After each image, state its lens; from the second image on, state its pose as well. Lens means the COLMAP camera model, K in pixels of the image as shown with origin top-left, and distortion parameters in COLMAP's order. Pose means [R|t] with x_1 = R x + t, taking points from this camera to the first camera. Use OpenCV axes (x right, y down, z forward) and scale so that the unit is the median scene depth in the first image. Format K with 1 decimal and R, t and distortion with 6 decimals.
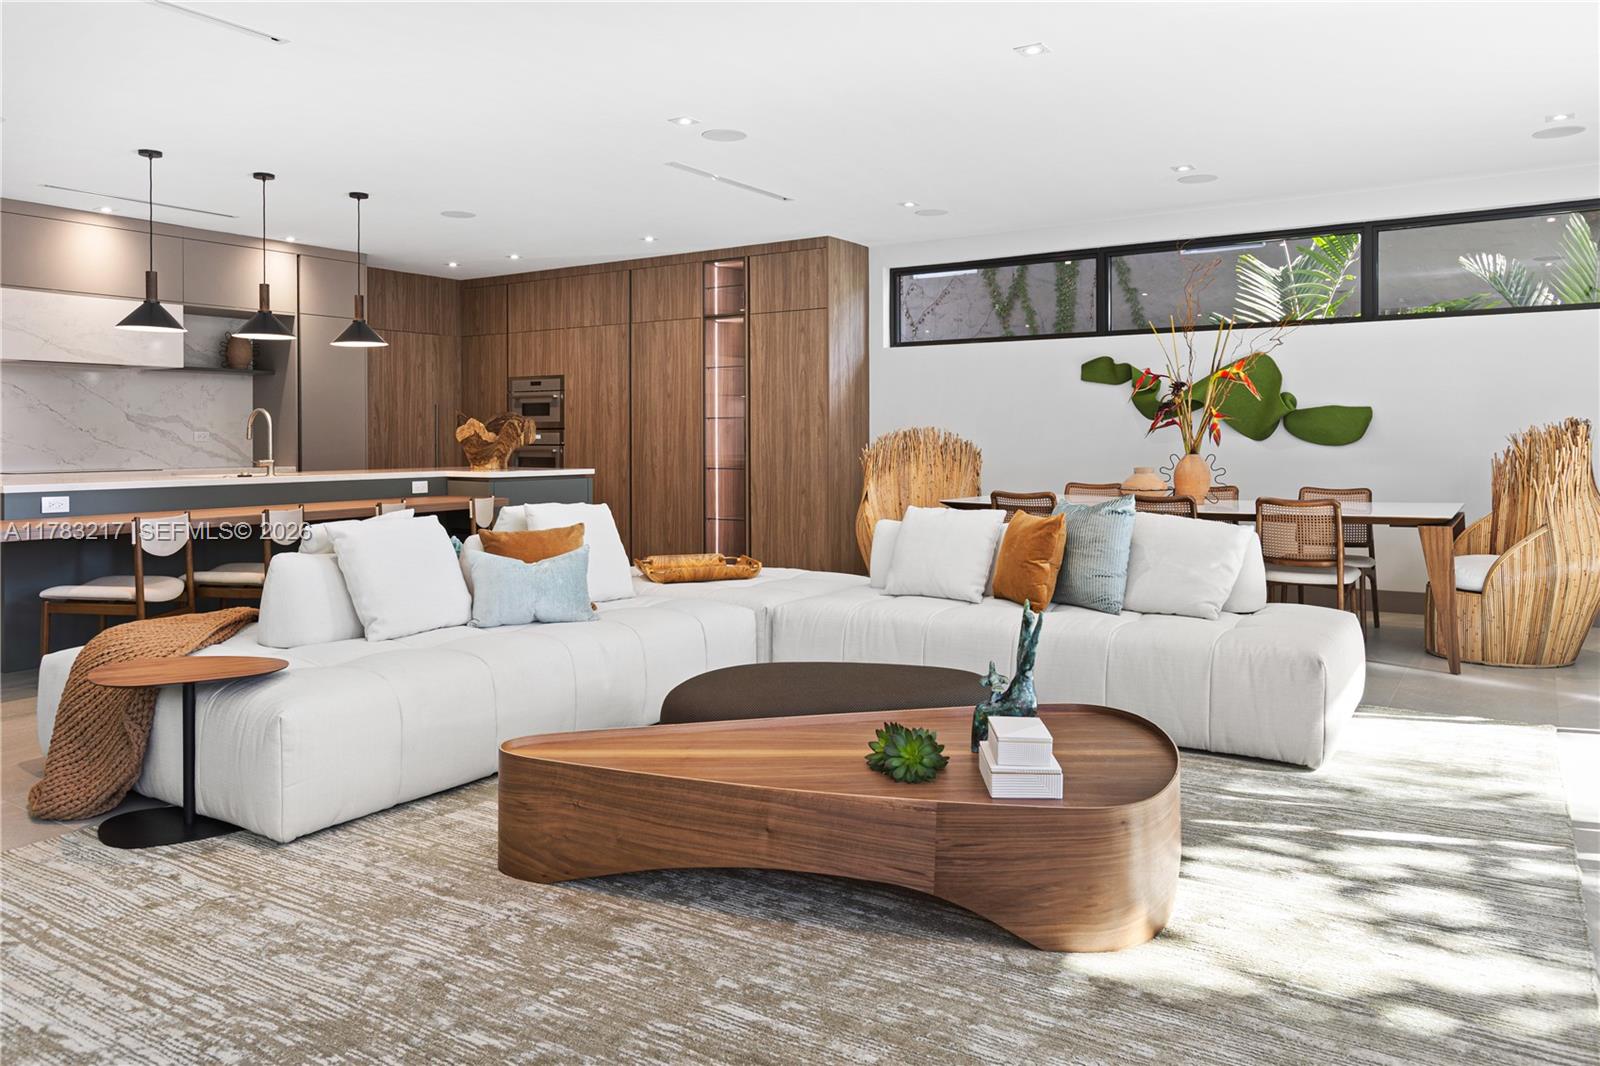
lens RADIAL K [[1122.3, 0, 790.9], [0, 1122.3, 438.3], [0, 0, 1]] dist [-0.003780, -0.003586]
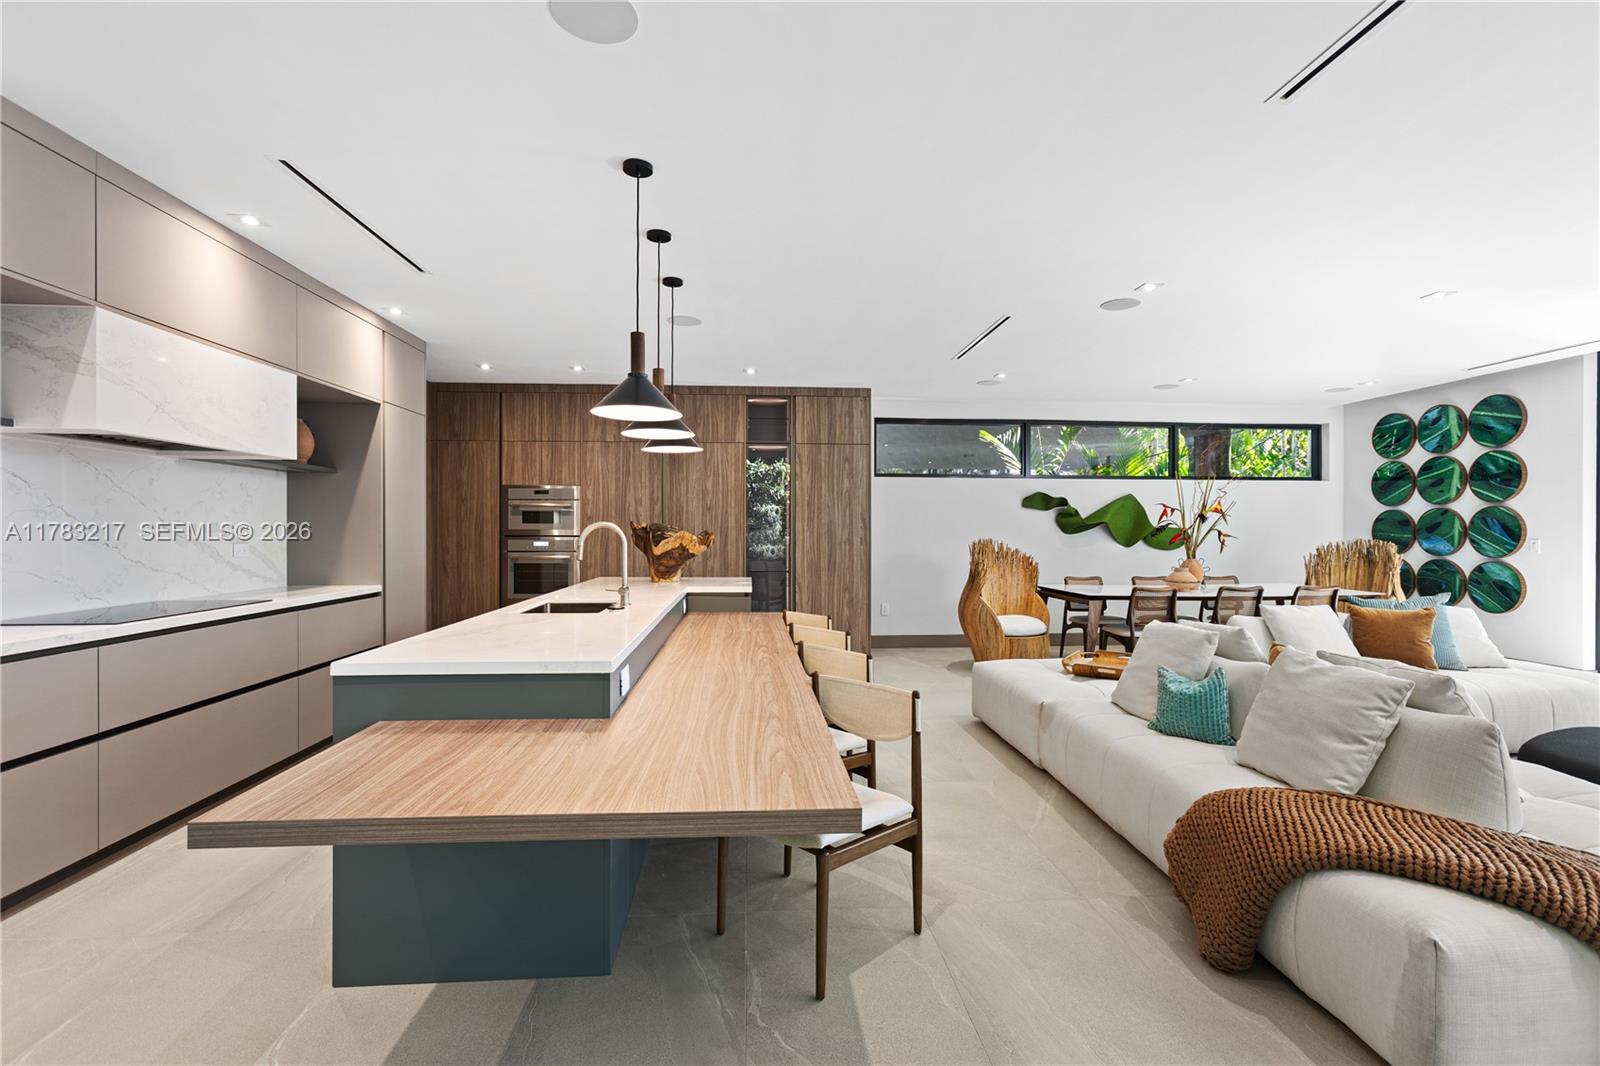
lens RADIAL K [[725.0, 0, 791.2], [0, 725.0, 533.8], [0, 0, 1]] dist [0.000427, 0.004077]
pose [[0.792720, 0.001585, 0.609584, -0.595840], [-0.003373, 0.999993, 0.001786, -0.016750], [-0.609576, -0.003471, 0.792720, 0.436234]]
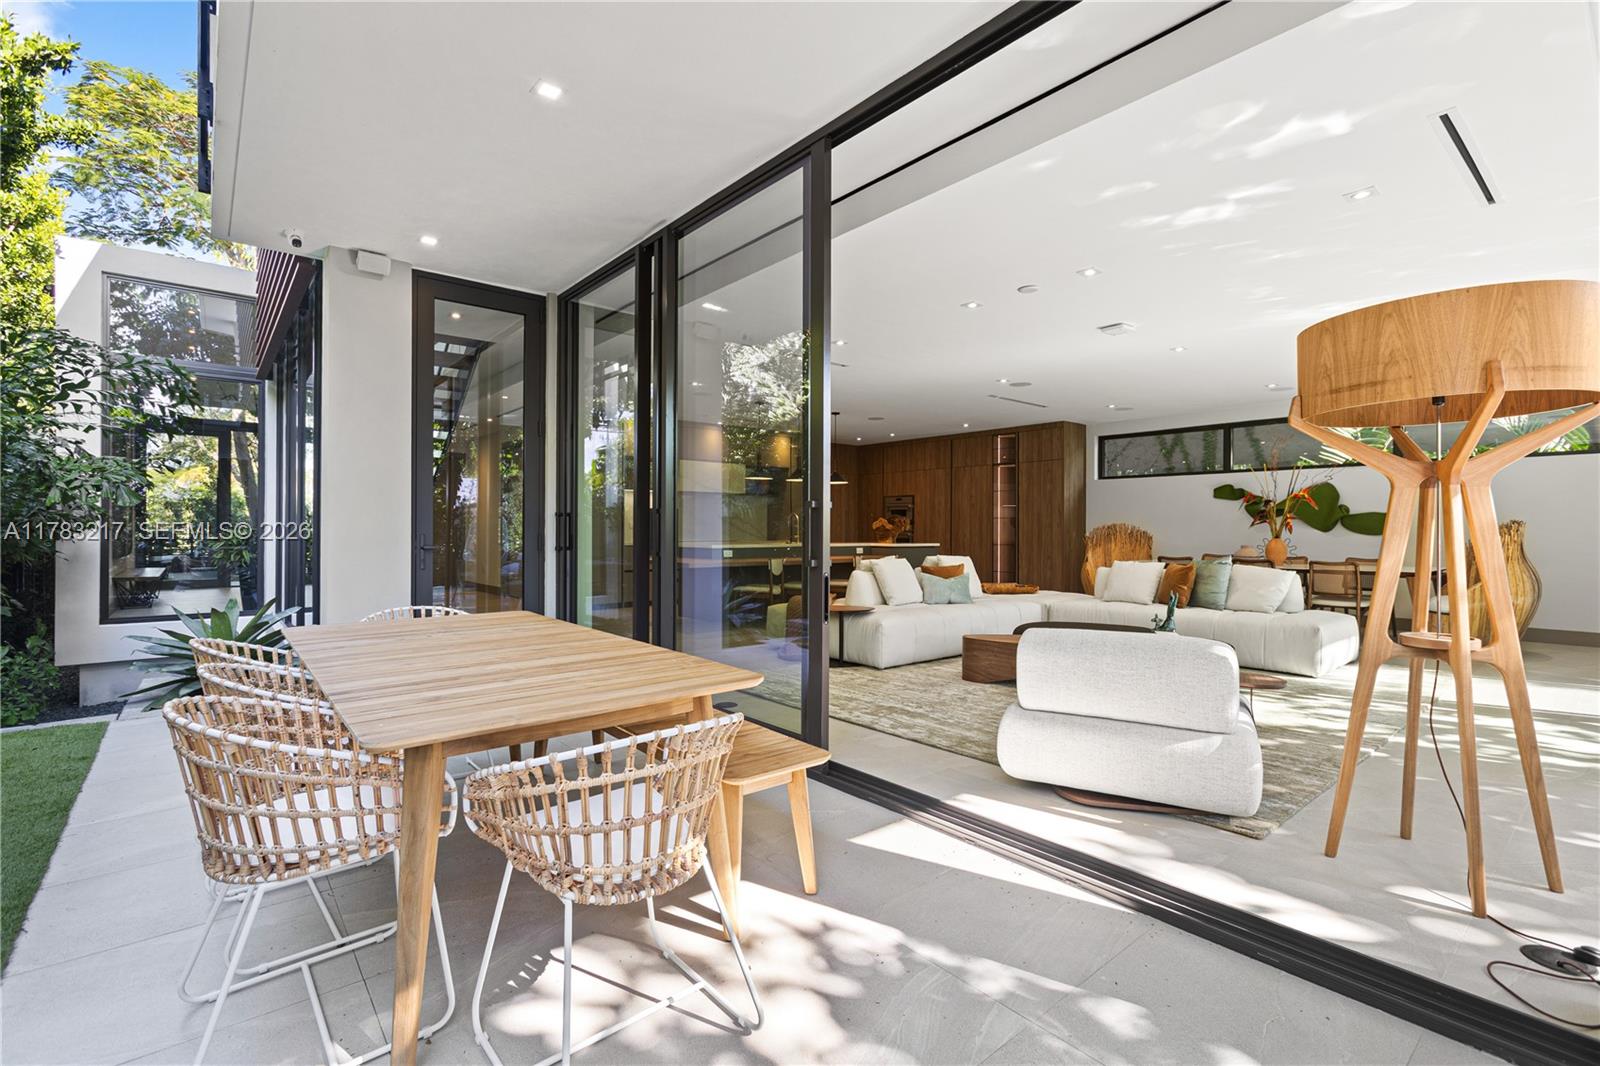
lens RADIAL K [[725.0, 0, 802.9], [0, 725.0, 525.1], [0, 0, 1]] dist [0.000427, 0.004077]
pose [[0.960444, 0.005761, -0.278413, -0.051898], [-0.007583, 0.999956, -0.005467, 0.003903], [0.278369, 0.007362, 0.960446, -0.312464]]
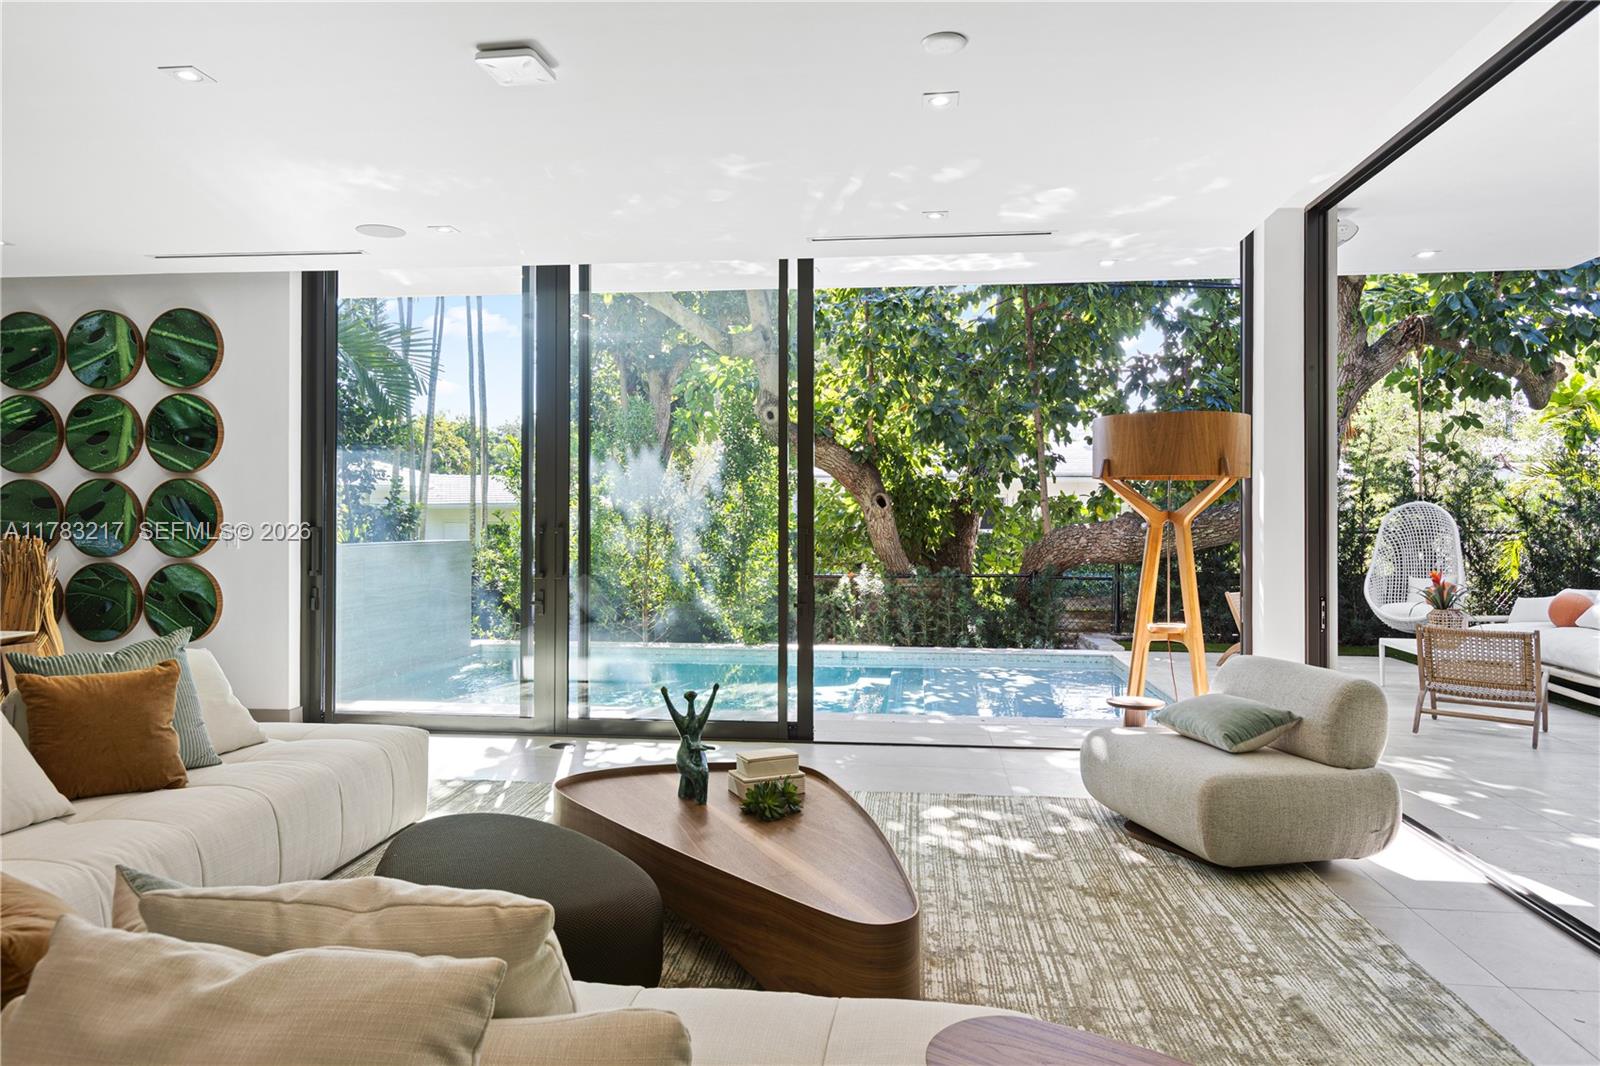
lens RADIAL K [[1045.6, 0, 801.1], [0, 1045.6, 513.6], [0, 0, 1]] dist [0.005819, 0.005153]
pose [[-0.451653, 0.007209, 0.892165, -0.367140], [0.001195, 0.999971, -0.007476, -0.017076], [-0.892193, -0.002310, -0.451648, 0.542345]]
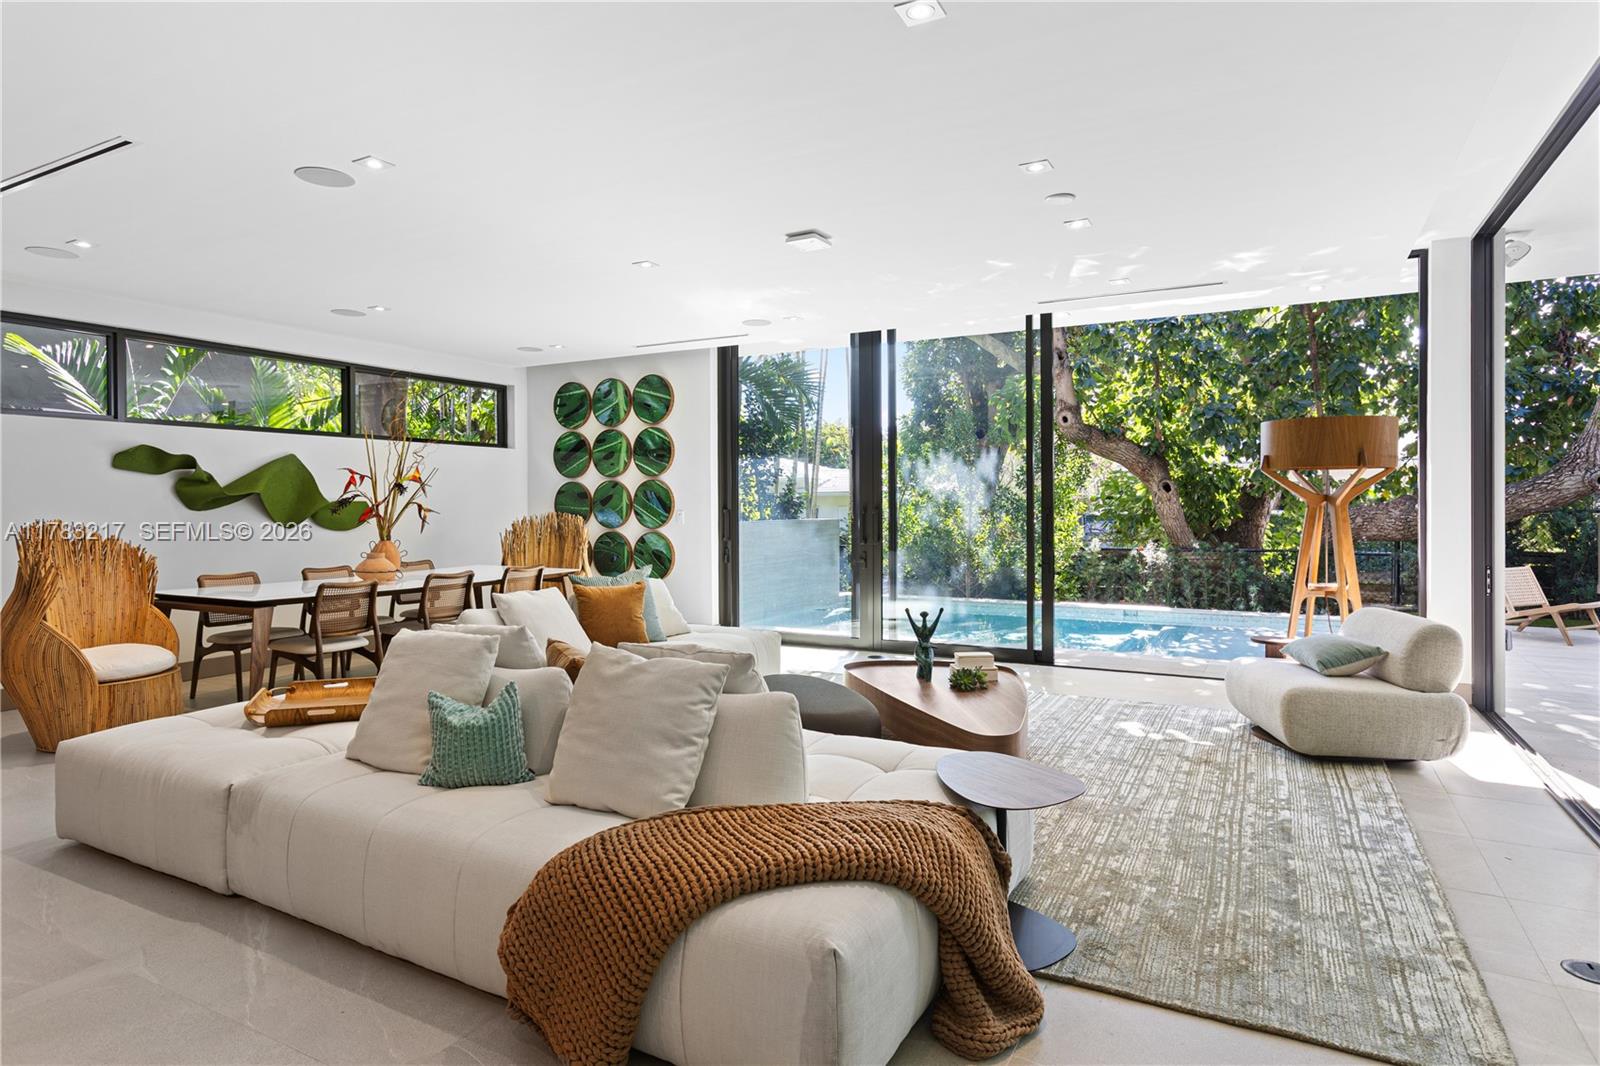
lens RADIAL K [[903.9, 0, 810.2], [0, 903.9, 508.6], [0, 0, 1]] dist [0.000042, 0.005754]
pose [[-0.093616, -0.002161, 0.995606, -0.557960], [0.006088, 0.999978, 0.002743, -0.016672], [-0.995590, 0.006318, -0.093601, 0.515272]]
